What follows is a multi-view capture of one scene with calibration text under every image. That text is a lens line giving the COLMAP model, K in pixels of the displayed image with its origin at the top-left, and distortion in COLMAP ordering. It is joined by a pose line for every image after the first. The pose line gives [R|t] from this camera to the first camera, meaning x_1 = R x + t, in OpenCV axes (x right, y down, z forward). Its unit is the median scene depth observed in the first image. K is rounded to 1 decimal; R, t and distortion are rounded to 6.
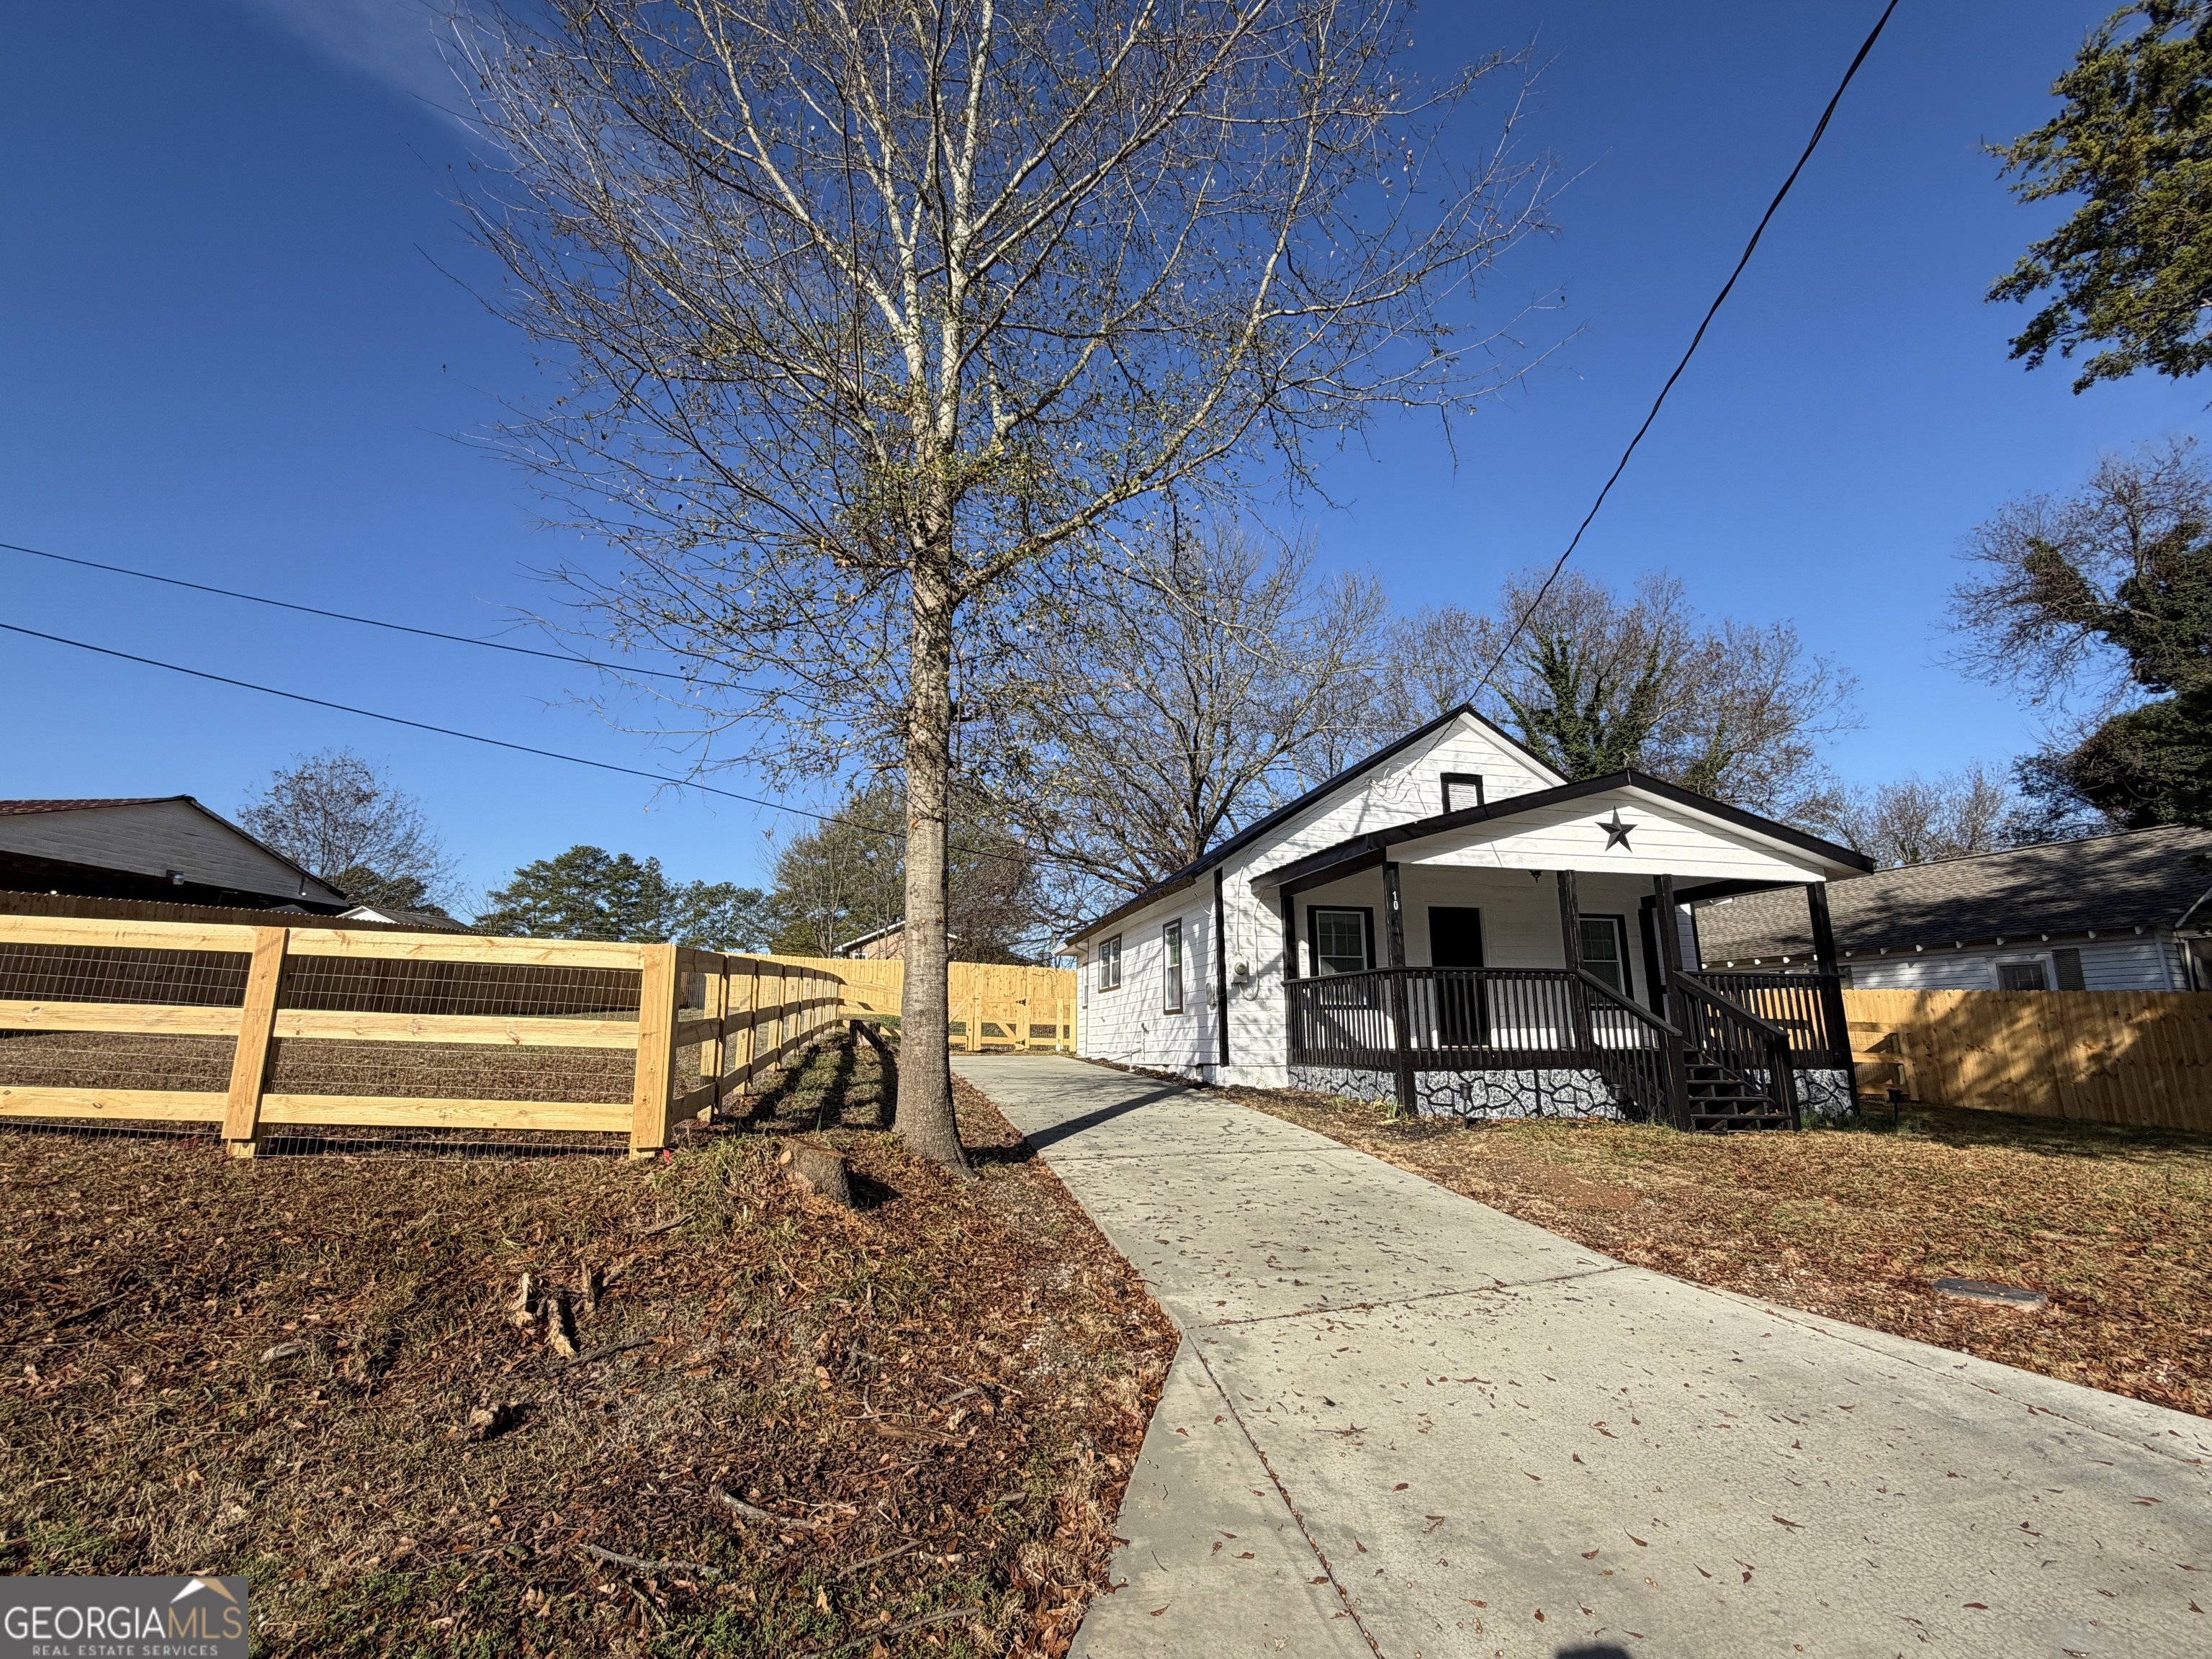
lens RADIAL K [[987.9, 0, 1103.0], [0, 987.9, 833.3], [0, 0, 1]] dist [-0.001470, 0.000321]
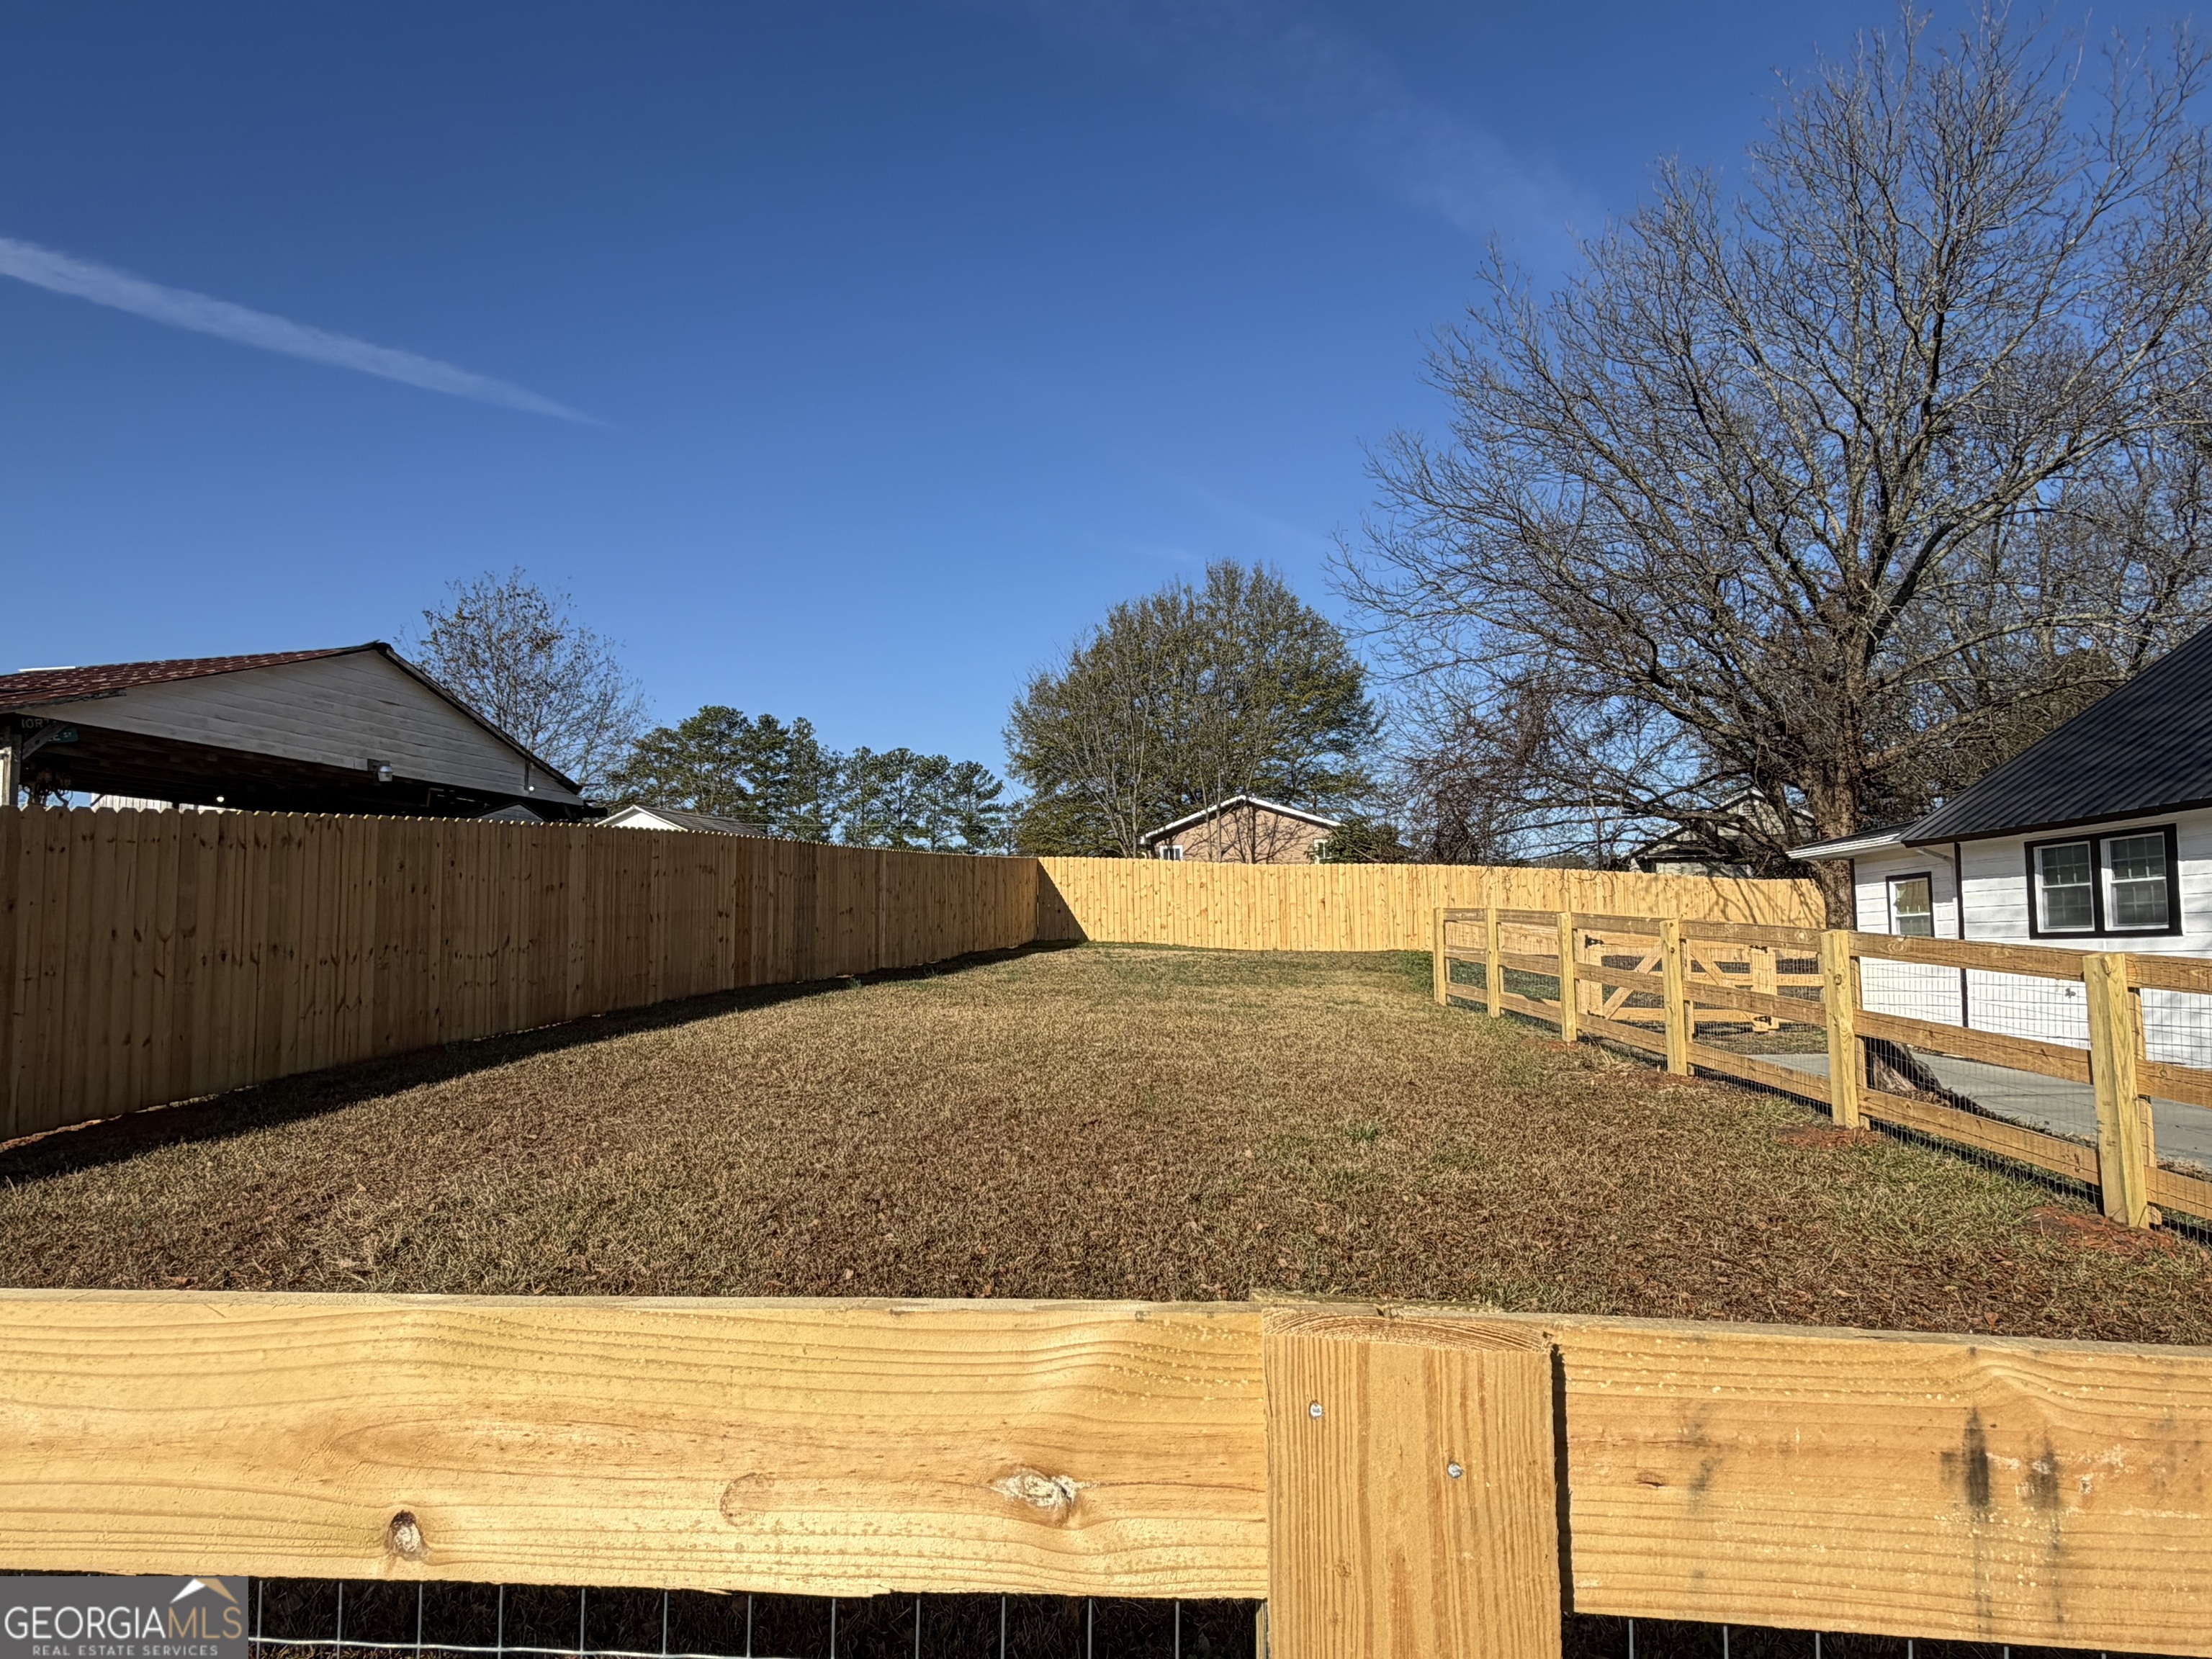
lens RADIAL K [[1362.1, 0, 1099.8], [0, 1362.1, 833.2], [0, 0, 1]] dist [-0.001830, -0.001400]
pose [[0.982377, -0.023388, -0.185443, -0.473273], [0.045784, 0.992026, 0.117426, 0.003920], [0.181218, -0.123847, 0.975614, 0.321482]]
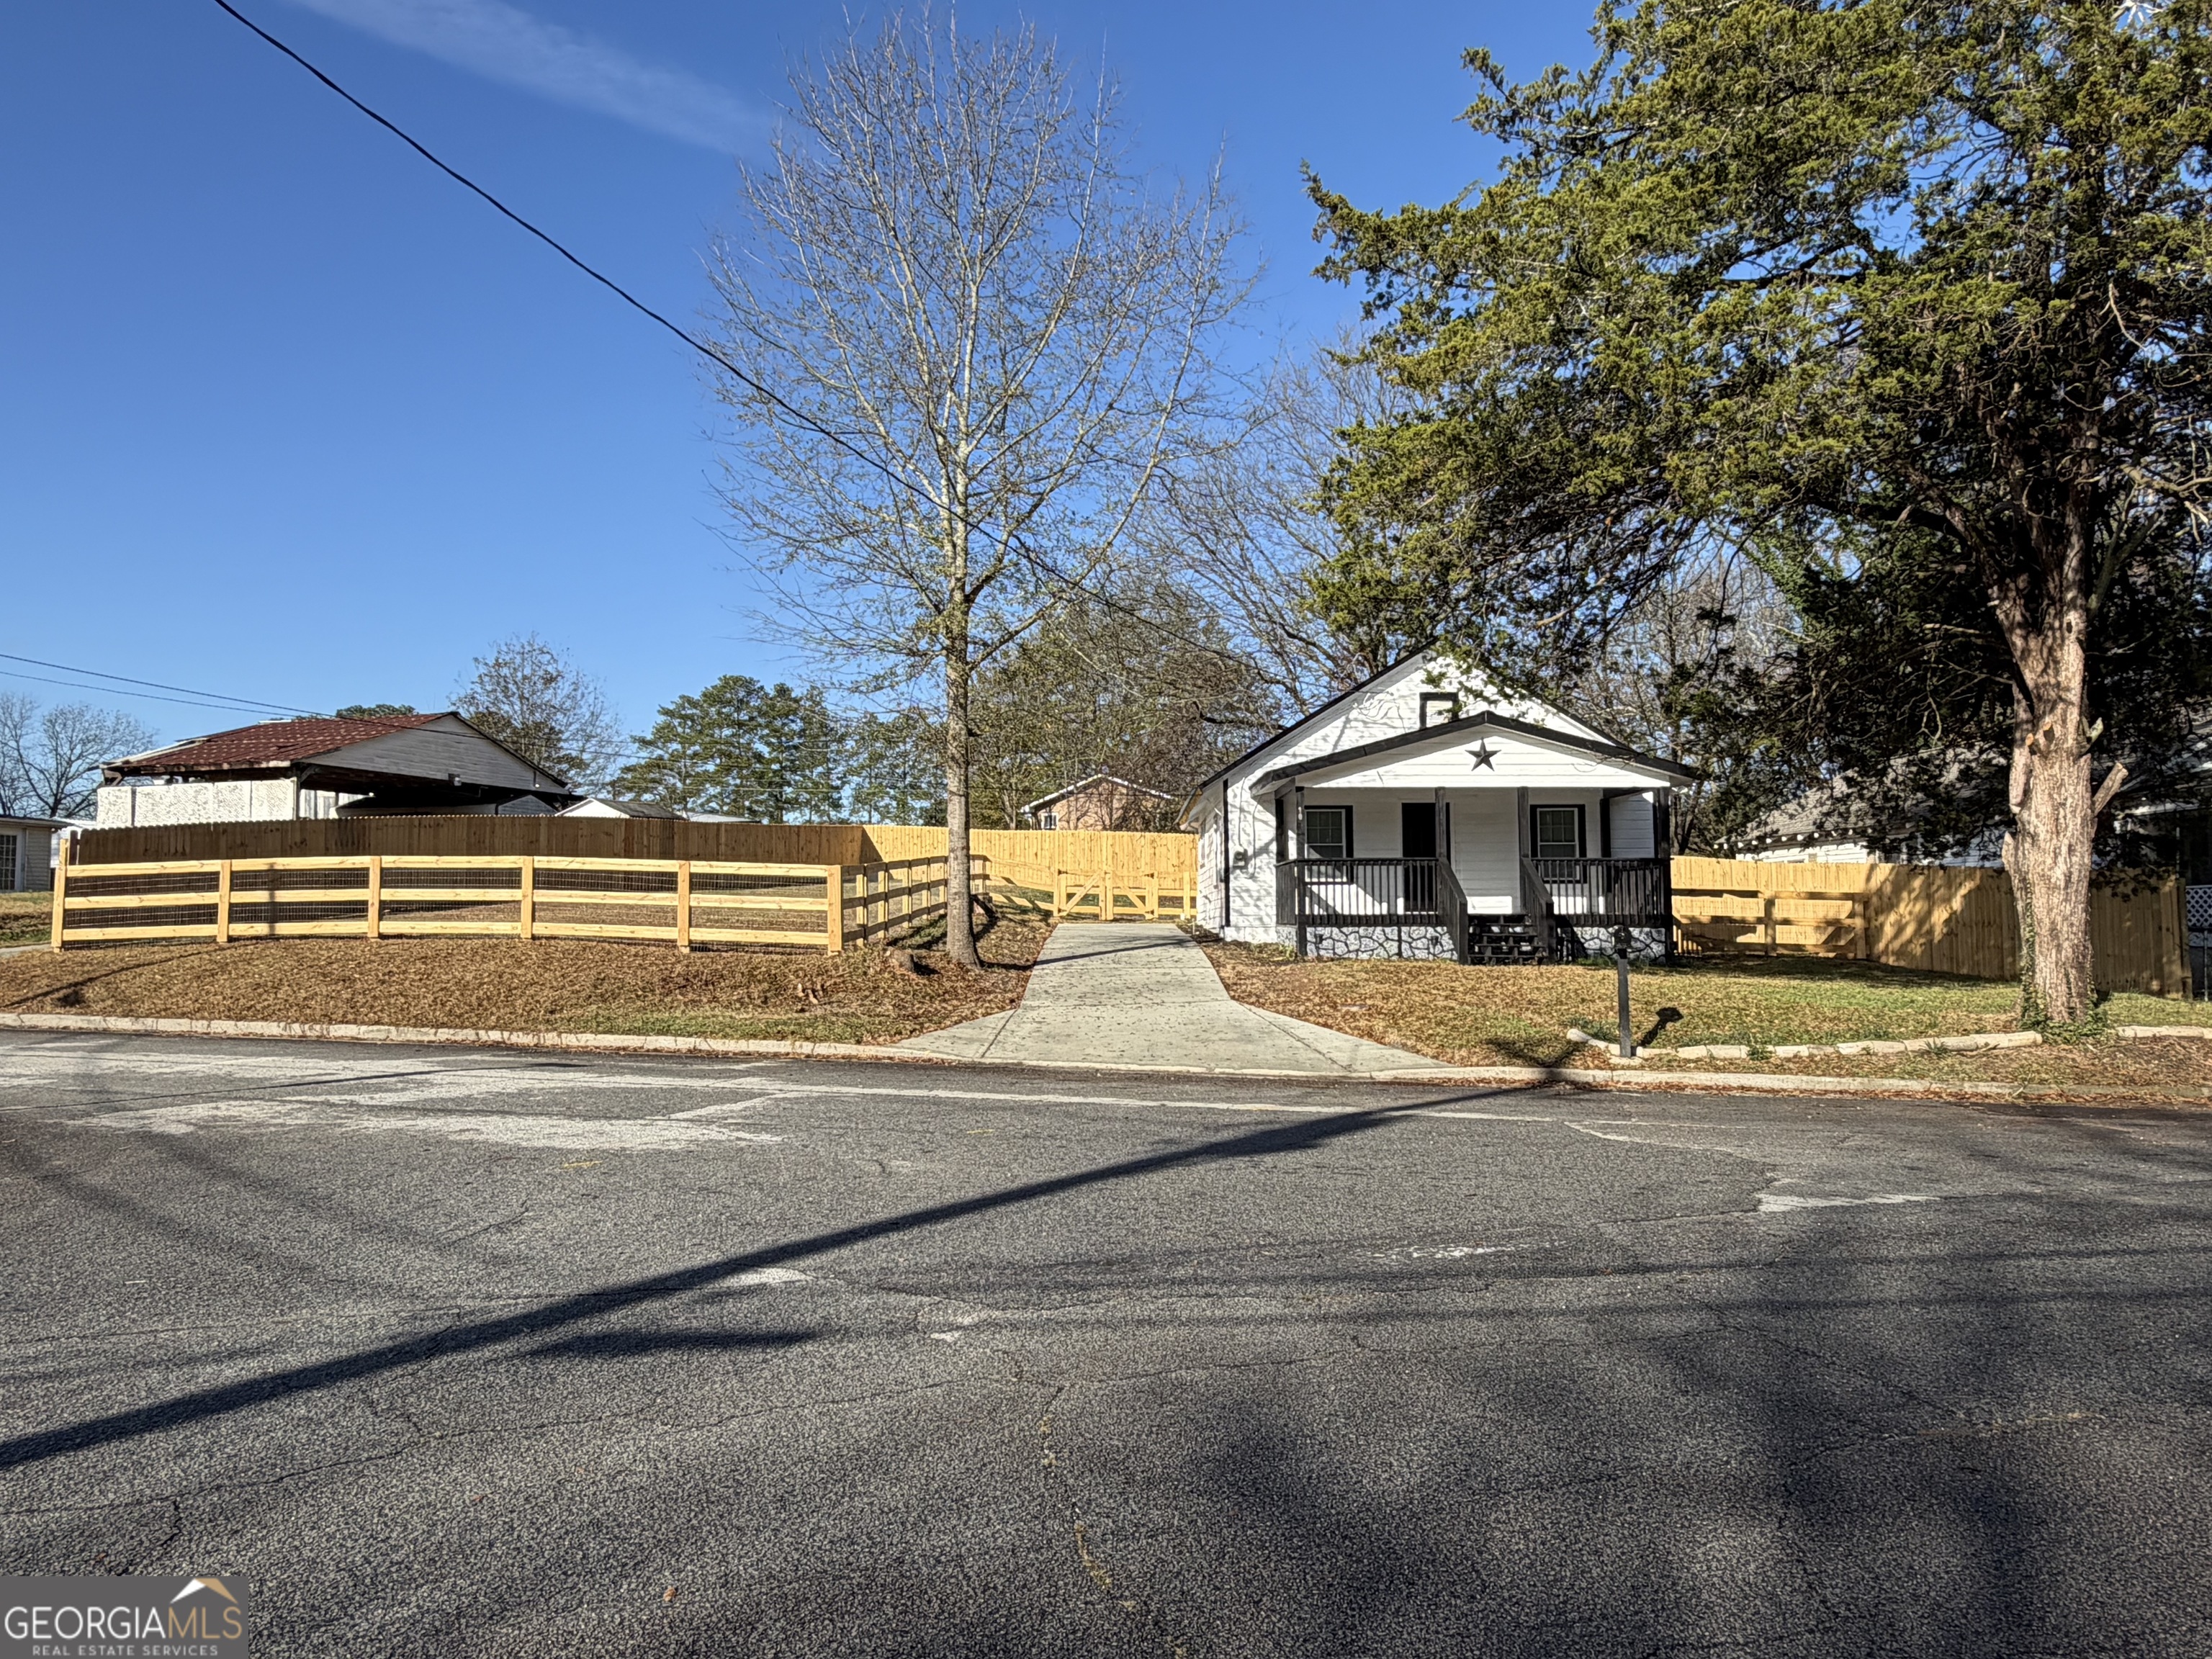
lens RADIAL K [[1462.4, 0, 1115.3], [0, 1462.4, 827.8], [0, 0, 1]] dist [-0.000596, 0.000184]
pose [[0.973998, -0.014825, -0.226071, 0.377346], [0.047816, 0.988831, 0.141164, -0.166160], [0.221453, -0.148303, 0.963828, -0.833294]]
